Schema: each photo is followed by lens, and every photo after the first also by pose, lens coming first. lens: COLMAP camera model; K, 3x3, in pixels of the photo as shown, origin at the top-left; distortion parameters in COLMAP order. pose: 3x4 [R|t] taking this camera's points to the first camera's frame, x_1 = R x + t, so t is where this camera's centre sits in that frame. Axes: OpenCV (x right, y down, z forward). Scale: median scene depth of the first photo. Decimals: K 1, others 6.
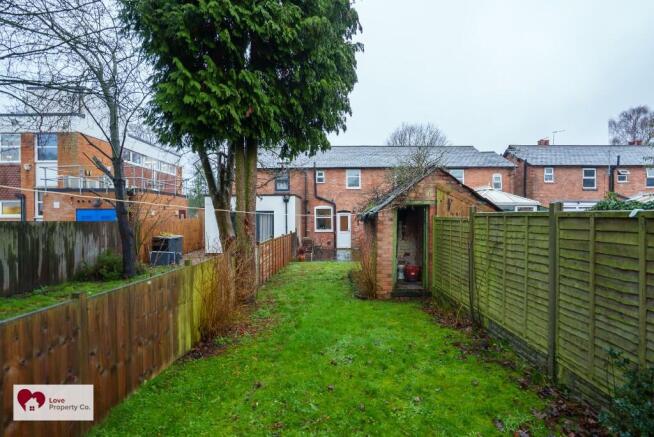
lens RADIAL K [[306.0, 0, 329.2], [0, 306.0, 218.1], [0, 0, 1]] dist [-0.067223, 0.025824]
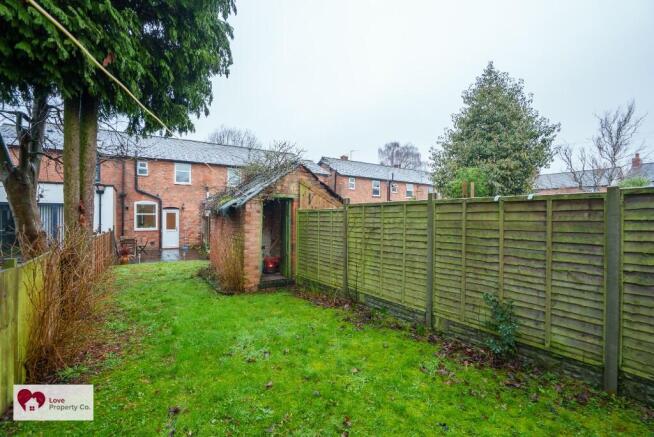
lens RADIAL K [[293.5, 0, 327.0], [0, 293.5, 218.5], [0, 0, 1]] dist [-0.063627, 0.022592]
pose [[0.838686, 0.007471, 0.544563, -0.161823], [-0.008423, 0.999964, -0.000746, 0.033083], [-0.544550, -0.003962, 0.838719, 0.094541]]
